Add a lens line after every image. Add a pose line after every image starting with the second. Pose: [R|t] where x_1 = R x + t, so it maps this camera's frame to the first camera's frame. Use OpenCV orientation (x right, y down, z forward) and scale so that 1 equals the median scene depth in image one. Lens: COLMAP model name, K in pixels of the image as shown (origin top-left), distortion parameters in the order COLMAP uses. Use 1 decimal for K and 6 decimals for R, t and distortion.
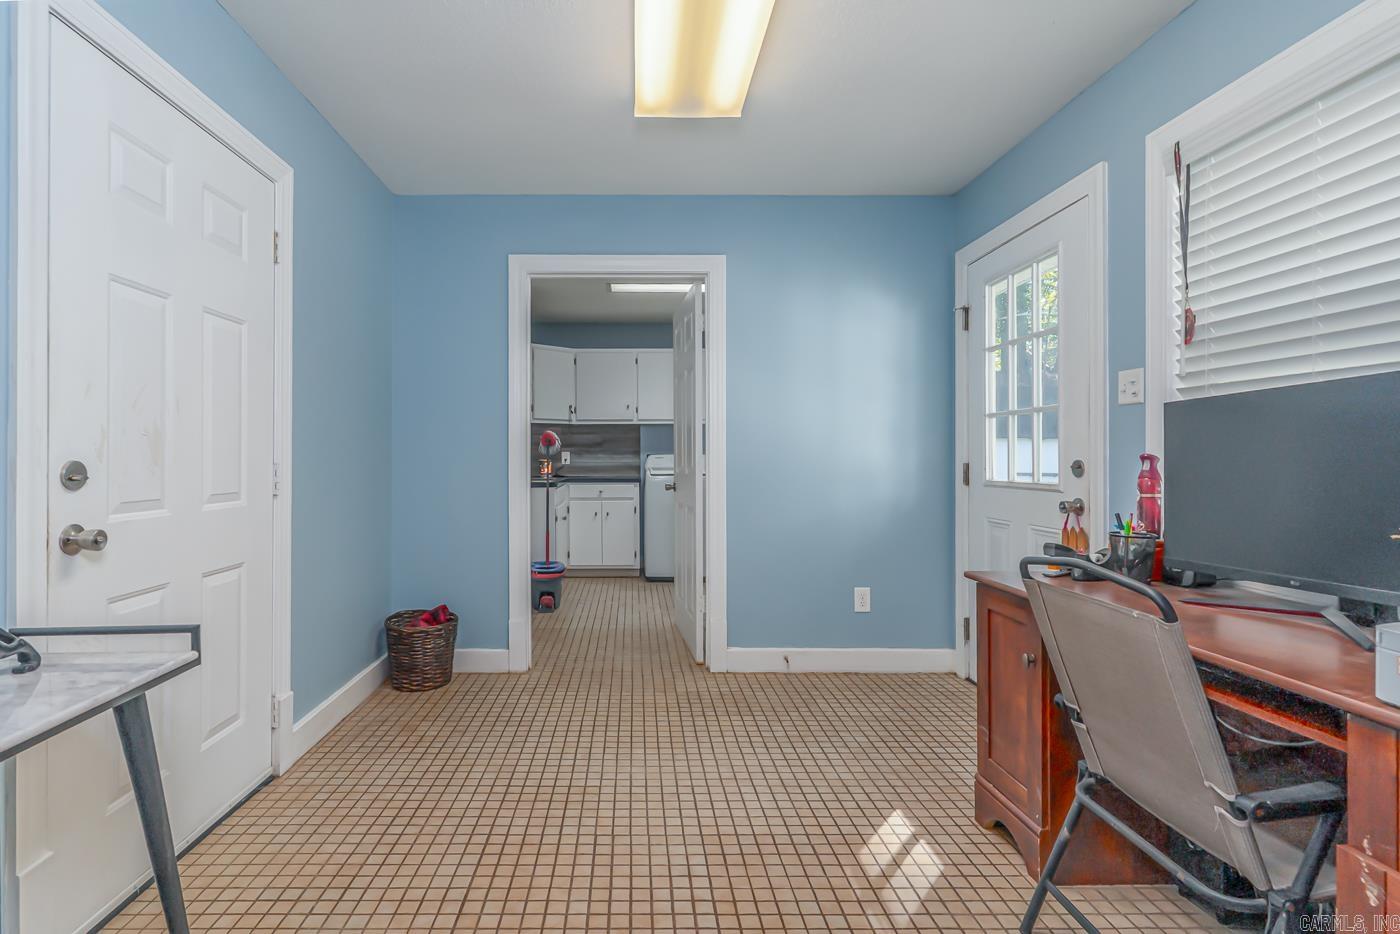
lens RADIAL K [[674.4, 0, 704.7], [0, 674.4, 461.0], [0, 0, 1]] dist [0.000723, 0.000016]
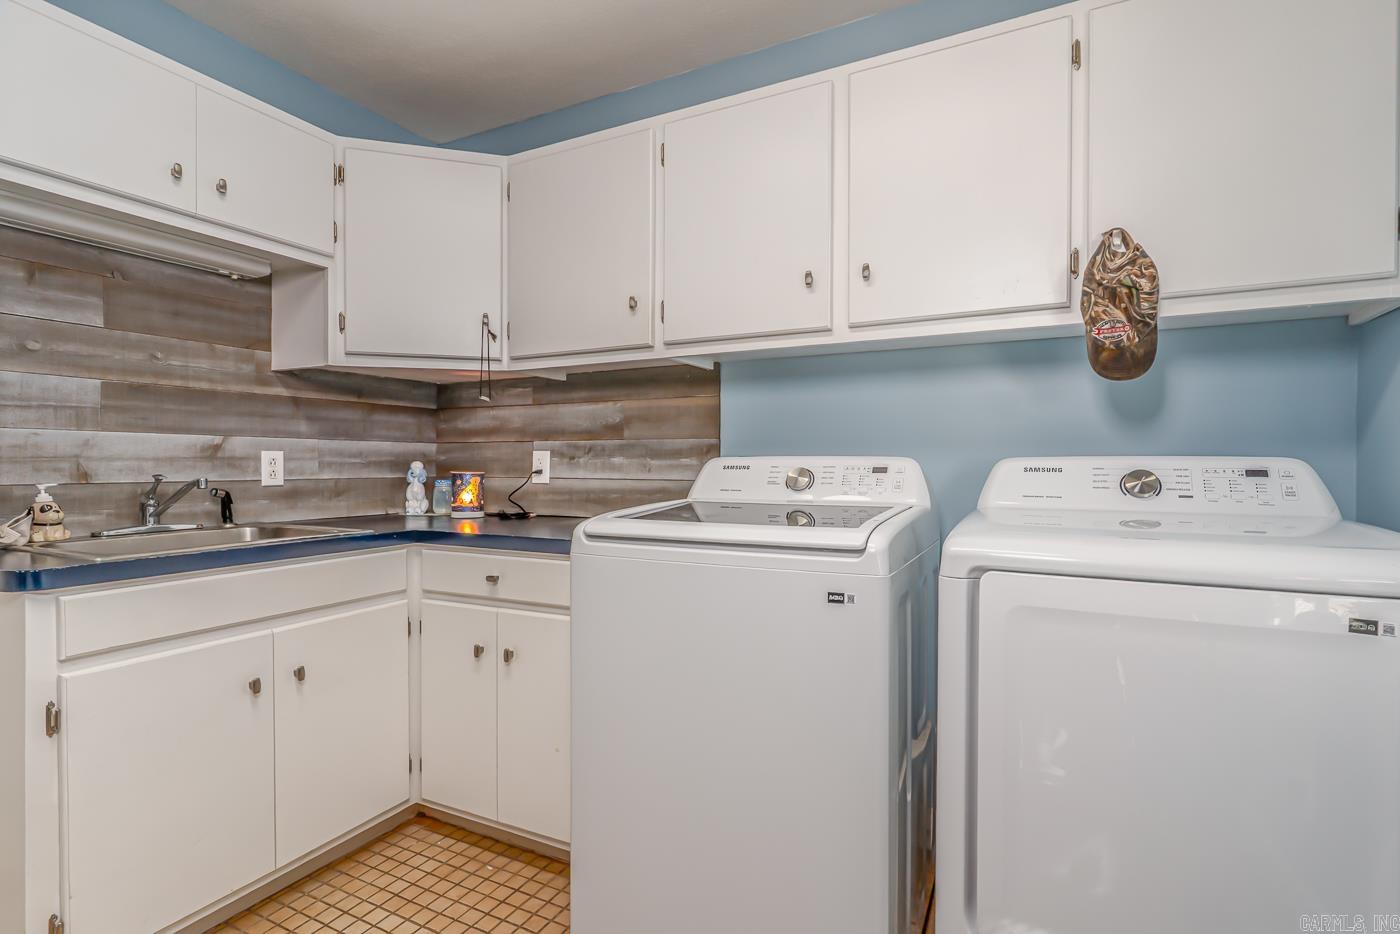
lens RADIAL K [[674.4, 0, 704.7], [0, 674.4, 461.0], [0, 0, 1]] dist [0.000723, 0.000016]
pose [[0.841078, 0.000820, -0.540914, 0.080840], [-0.006797, 0.999936, -0.009053, -0.004742], [0.540872, 0.011290, 0.841029, 0.723311]]
